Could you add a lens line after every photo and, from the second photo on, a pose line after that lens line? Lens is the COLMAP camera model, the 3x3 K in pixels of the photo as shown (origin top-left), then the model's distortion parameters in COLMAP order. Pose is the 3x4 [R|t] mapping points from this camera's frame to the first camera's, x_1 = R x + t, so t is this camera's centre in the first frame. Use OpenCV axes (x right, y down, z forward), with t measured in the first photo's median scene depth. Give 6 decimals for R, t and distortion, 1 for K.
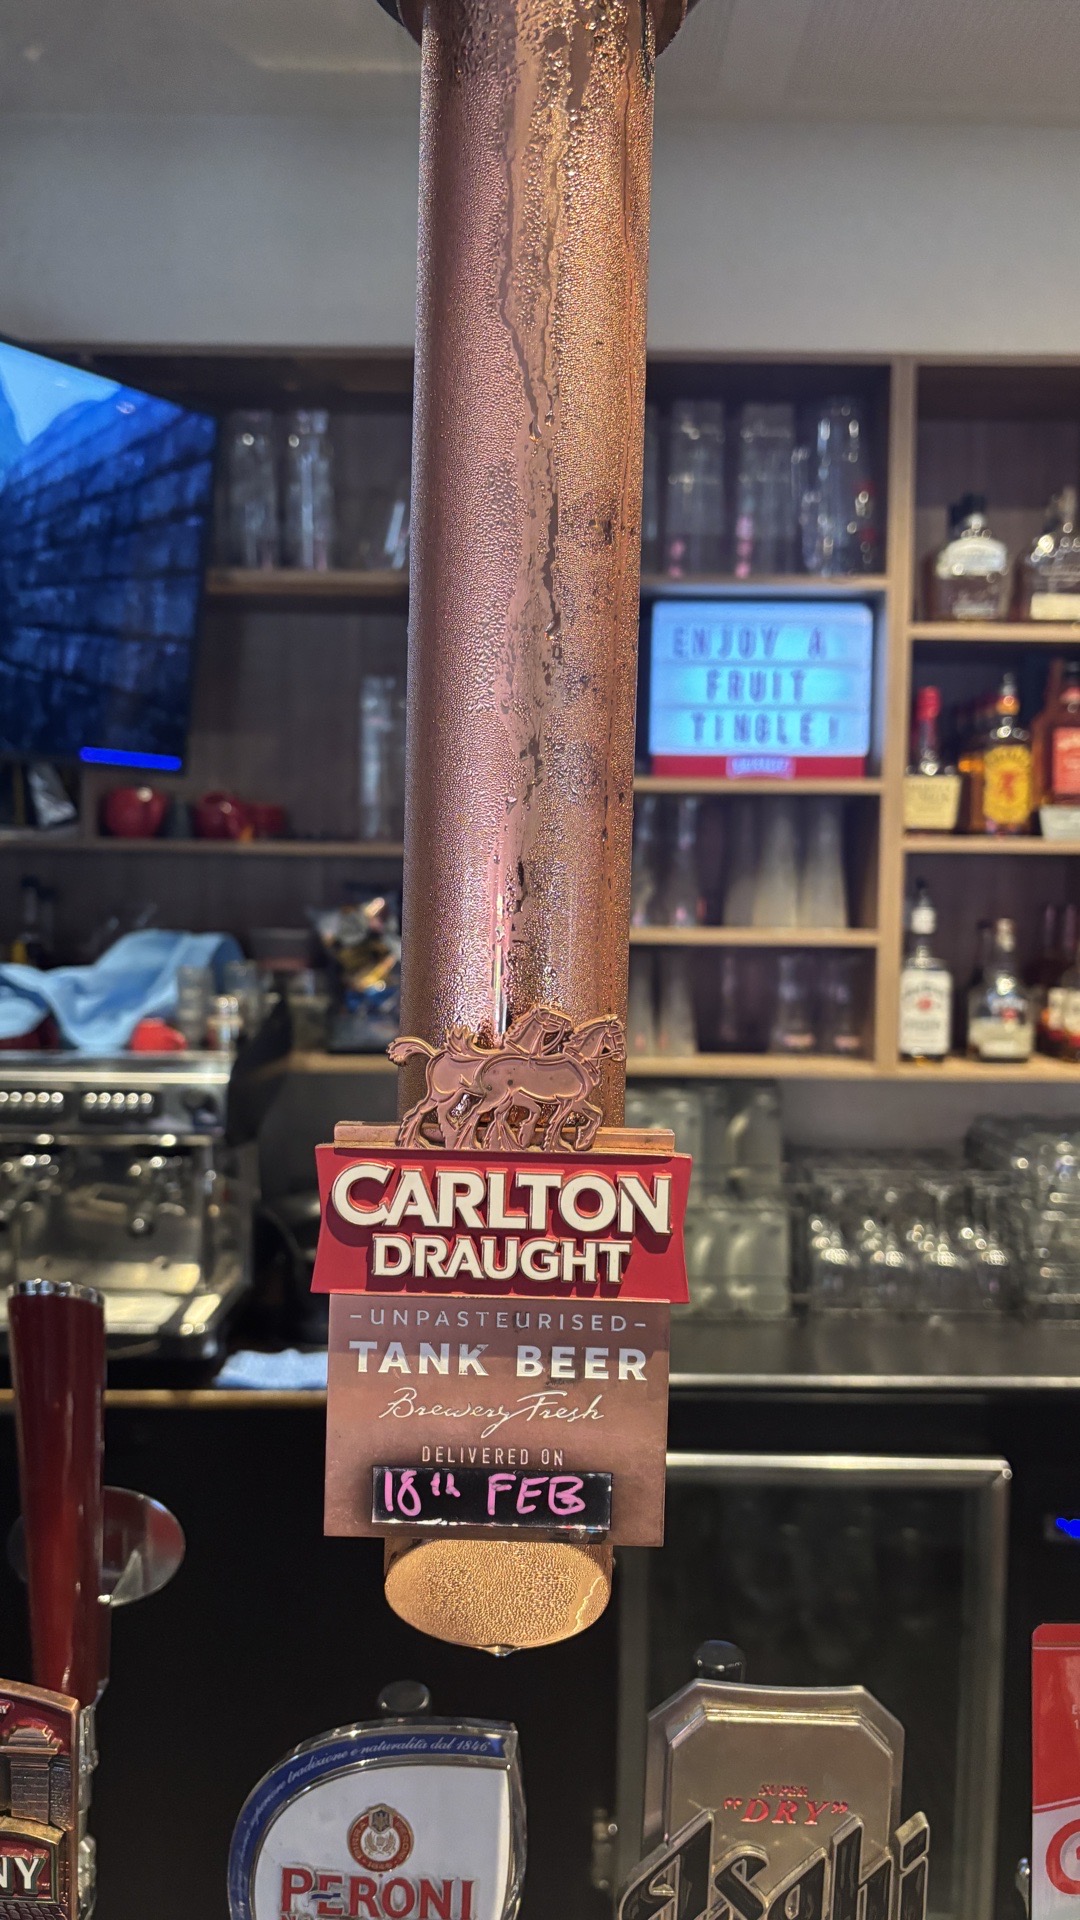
lens RADIAL K [[1475.4, 0, 471.4], [0, 1475.4, 963.3], [0, 0, 1]] dist [0.009009, -0.006245]
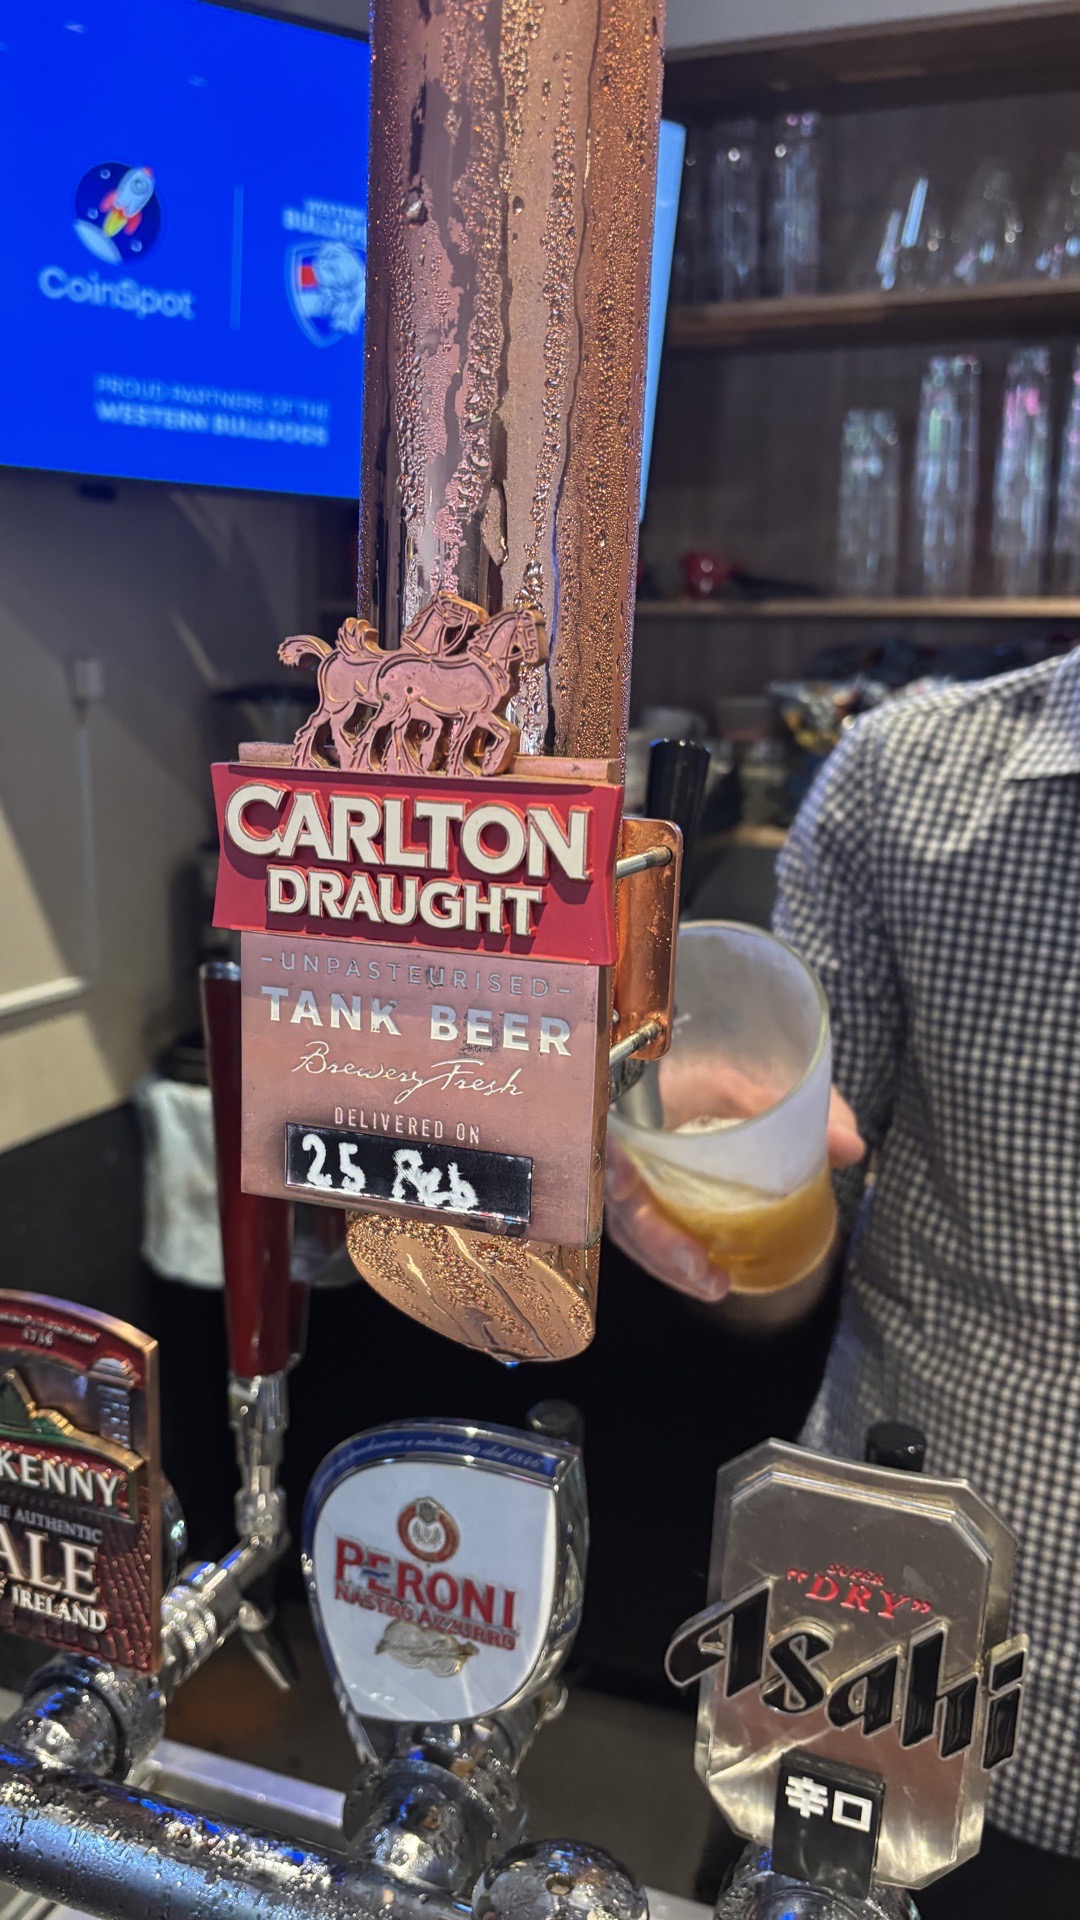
lens RADIAL K [[1475.4, 0, 471.4], [0, 1475.4, 963.3], [0, 0, 1]] dist [0.009009, -0.006245]
pose [[0.931190, 0.067236, -0.358279, 0.365179], [-0.018887, 0.990422, 0.136777, 0.114533], [0.364043, -0.120599, 0.923541, 0.204011]]
